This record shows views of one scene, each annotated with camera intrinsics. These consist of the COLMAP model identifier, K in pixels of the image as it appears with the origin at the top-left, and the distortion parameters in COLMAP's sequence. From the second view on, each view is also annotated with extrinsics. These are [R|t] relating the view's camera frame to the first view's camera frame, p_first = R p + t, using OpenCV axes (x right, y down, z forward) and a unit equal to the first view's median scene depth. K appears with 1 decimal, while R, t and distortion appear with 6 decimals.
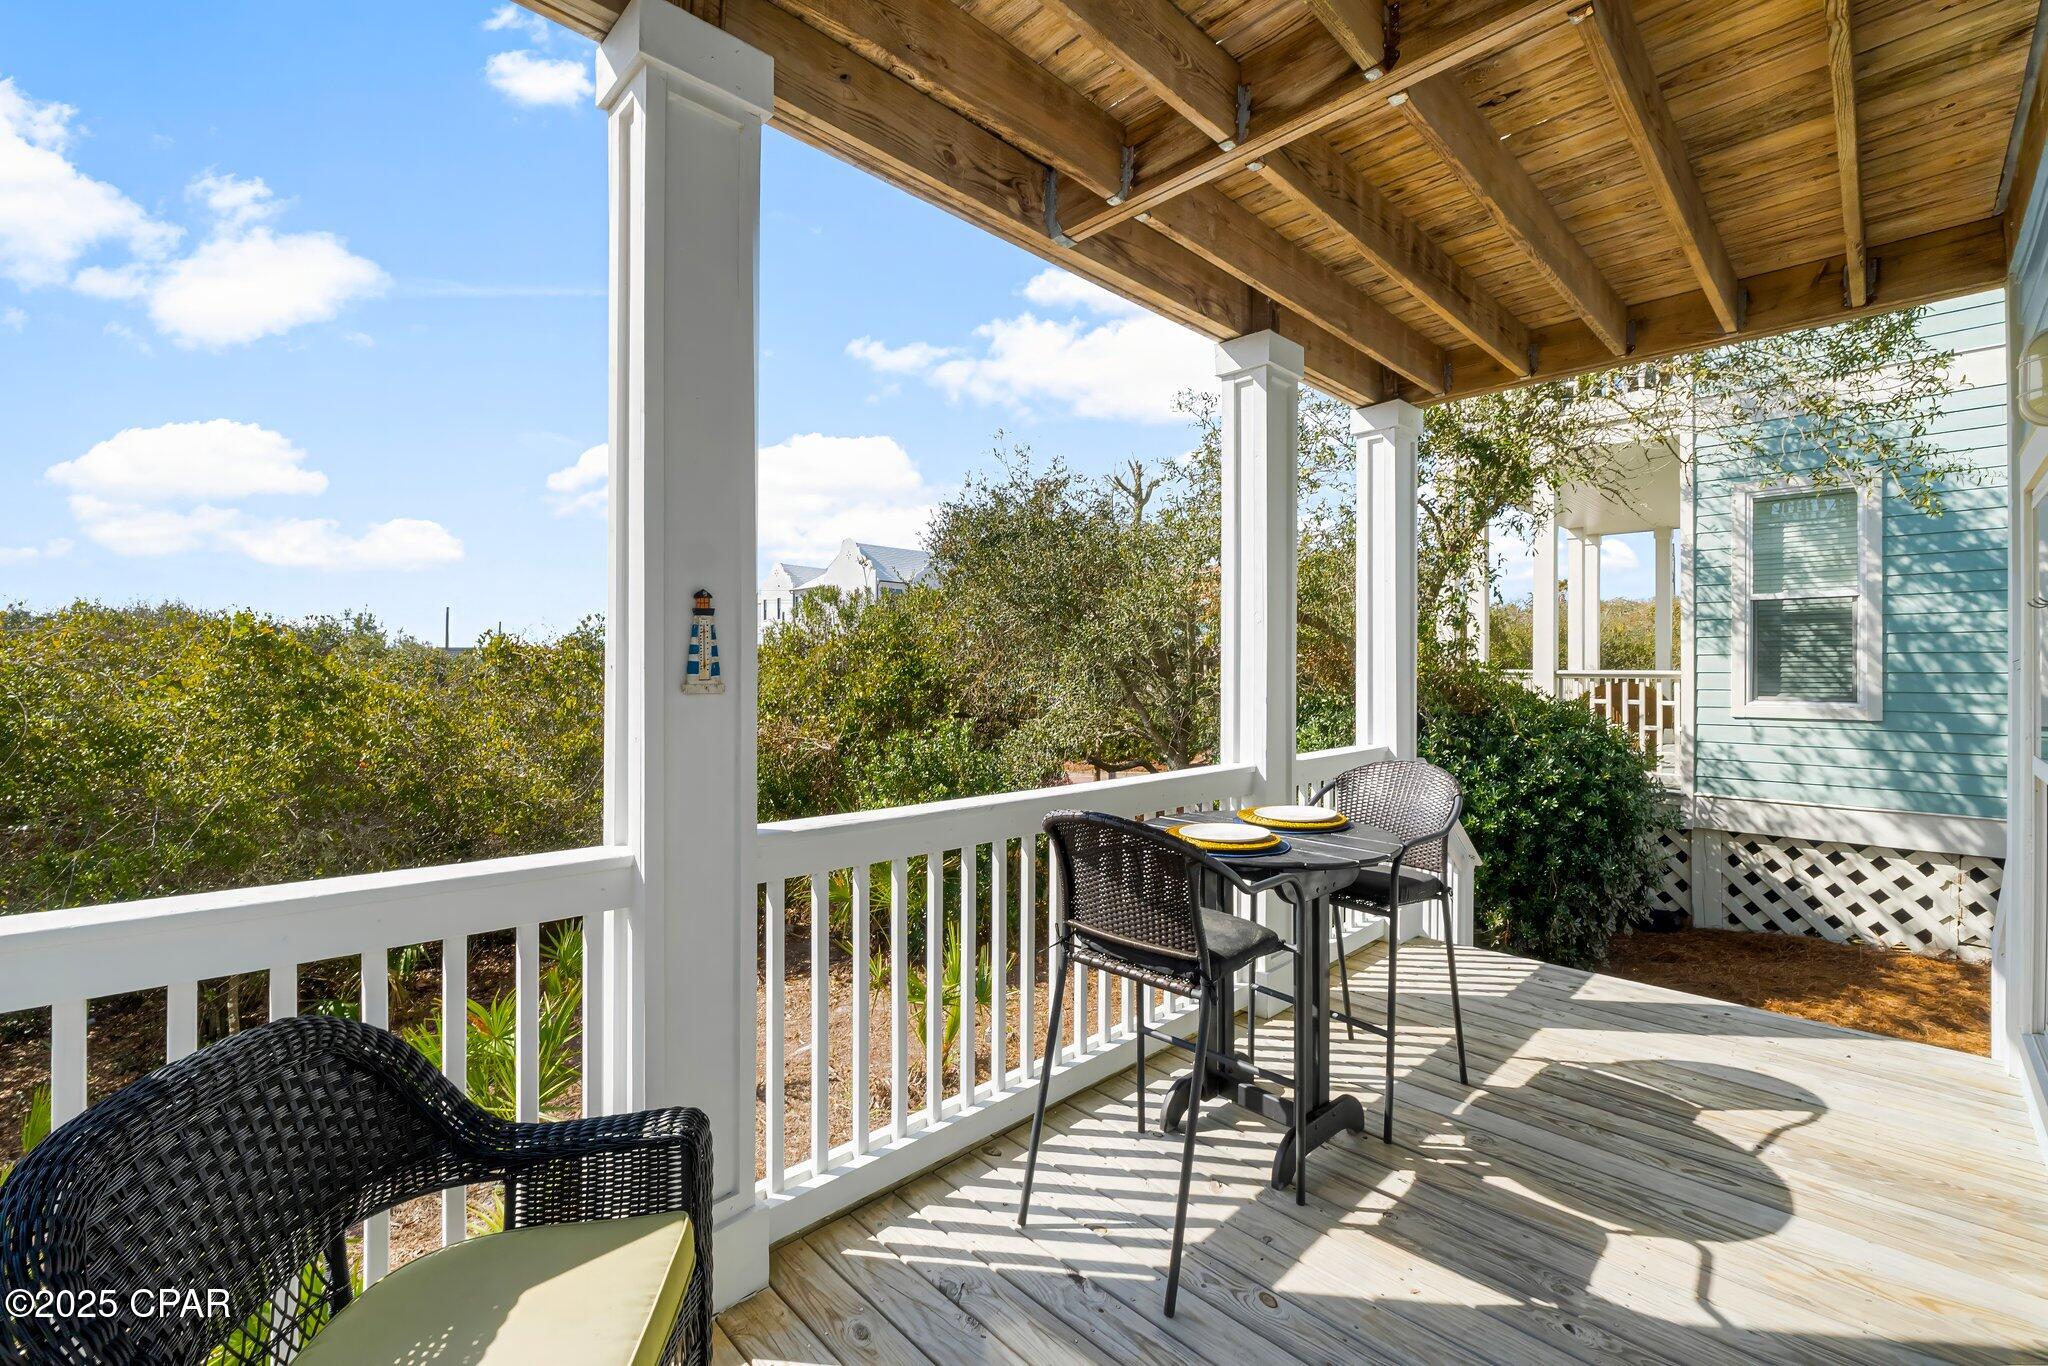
lens RADIAL K [[856.8, 0, 1030.1], [0, 856.8, 670.9], [0, 0, 1]] dist [-0.010356, 0.000458]
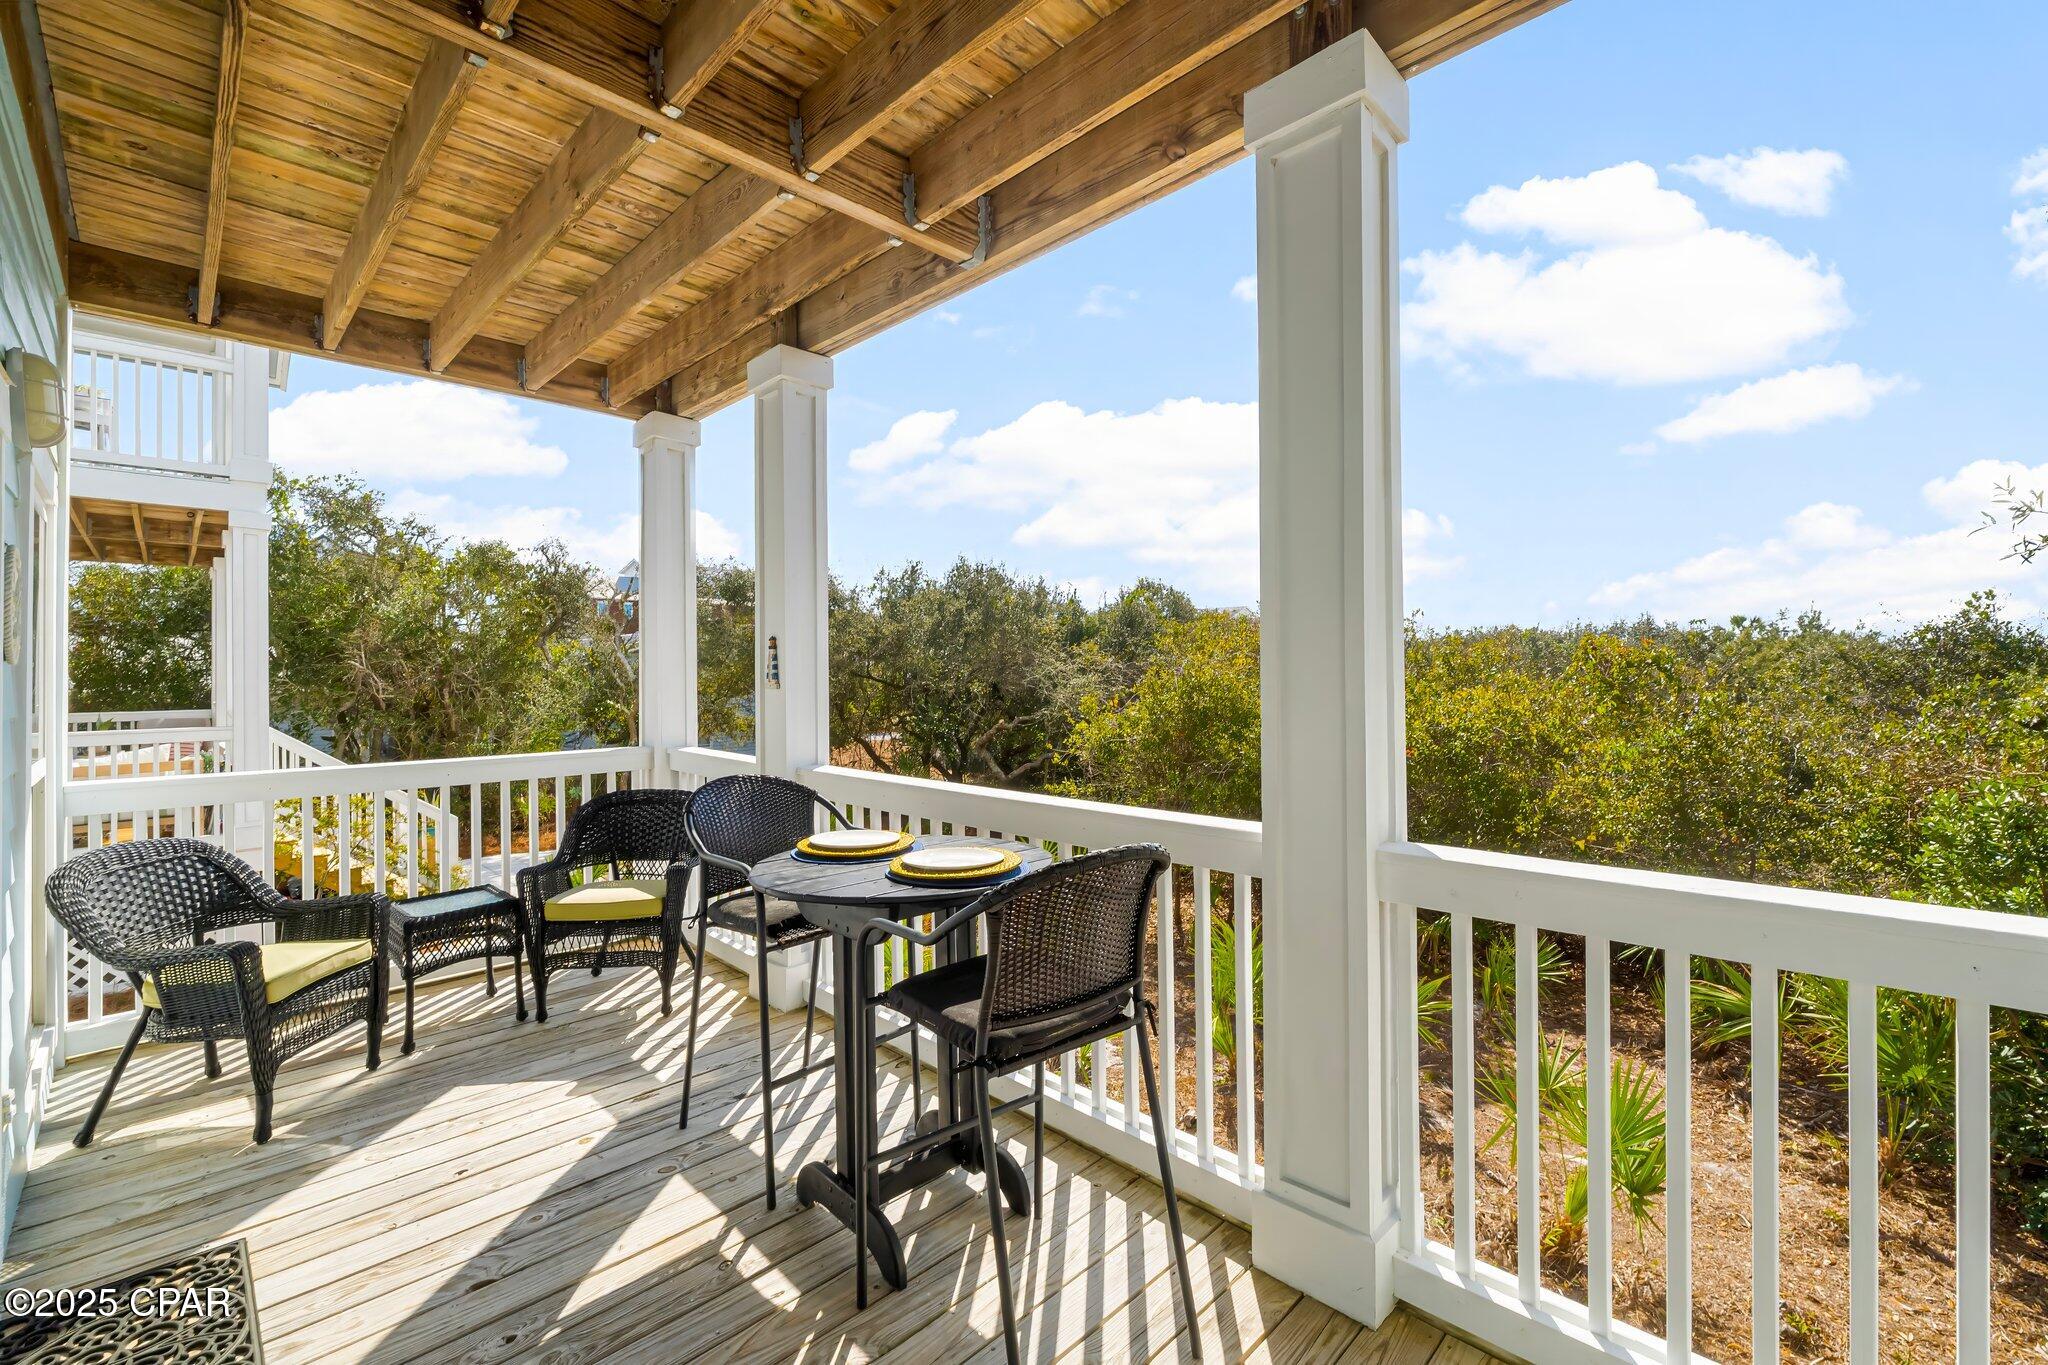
lens RADIAL K [[856.8, 0, 1030.1], [0, 856.8, 670.4], [0, 0, 1]] dist [-0.010356, 0.000458]
pose [[0.009572, -0.013443, -0.999864, 1.060132], [0.007216, 0.999885, -0.013375, 0.008065], [0.999928, -0.007087, 0.009668, 1.035306]]
